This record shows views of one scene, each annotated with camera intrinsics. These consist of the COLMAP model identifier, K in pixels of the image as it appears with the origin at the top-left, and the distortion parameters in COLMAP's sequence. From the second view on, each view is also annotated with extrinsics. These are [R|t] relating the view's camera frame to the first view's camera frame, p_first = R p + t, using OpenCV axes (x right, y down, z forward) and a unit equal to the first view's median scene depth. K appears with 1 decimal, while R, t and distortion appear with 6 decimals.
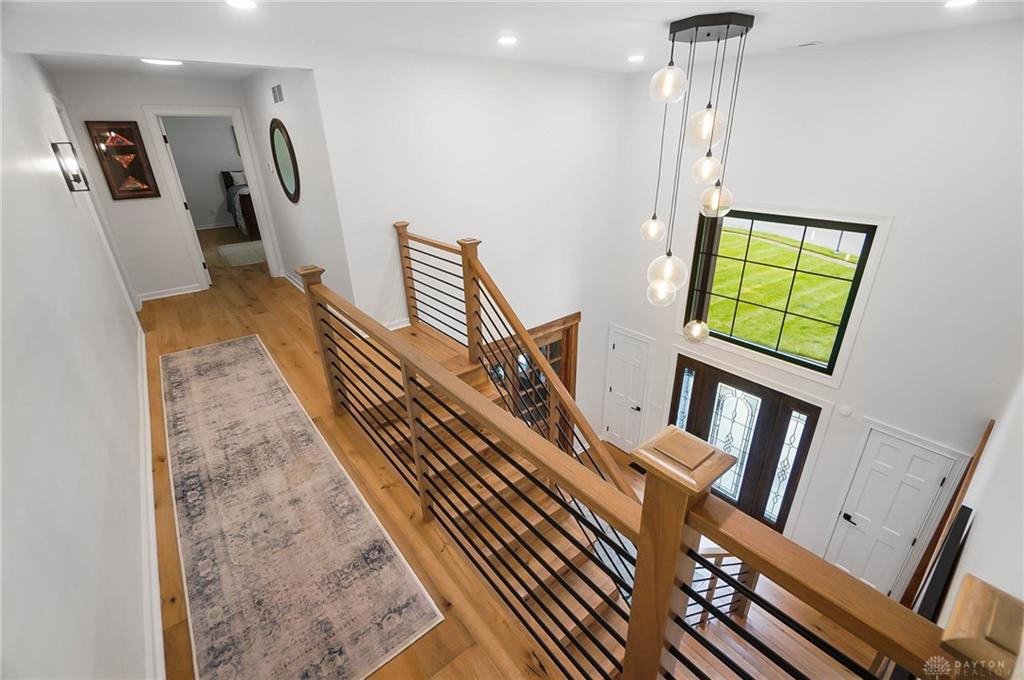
lens RADIAL K [[443.6, 0, 512.0], [0, 443.6, 340.0], [0, 0, 1]] dist [-0.001314, -0.000621]
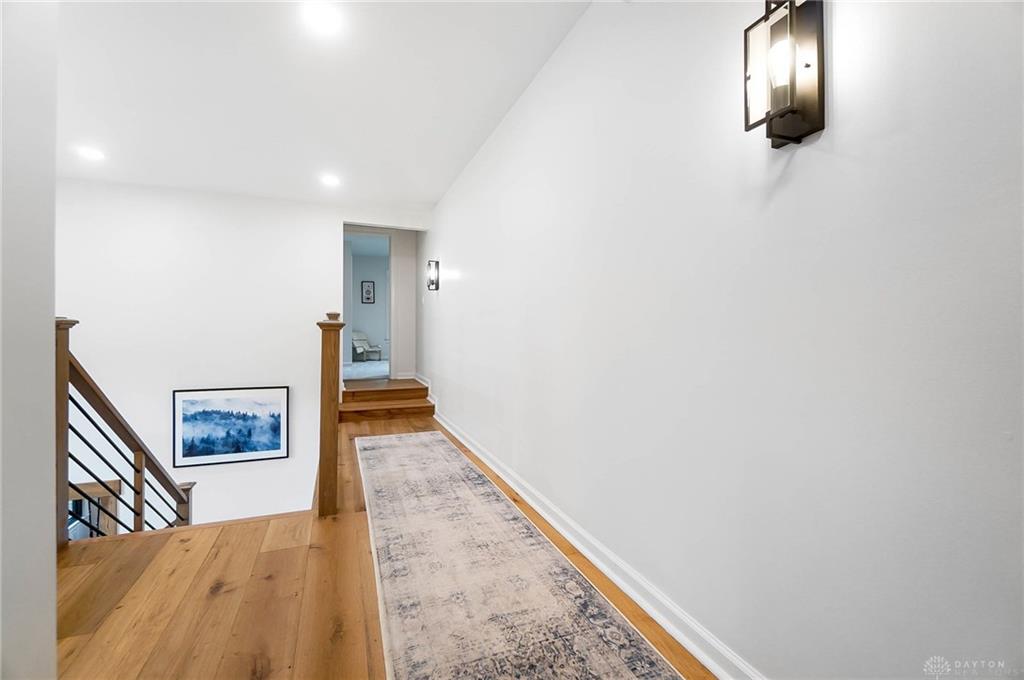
lens RADIAL K [[455.2, 0, 513.2], [0, 455.2, 328.1], [0, 0, 1]] dist [0.000647, -0.000255]
pose [[-0.955542, 0.024130, 0.293867, -0.647818], [0.140904, 0.912850, 0.383211, -0.274526], [-0.259009, 0.407581, -0.875666, 1.026945]]
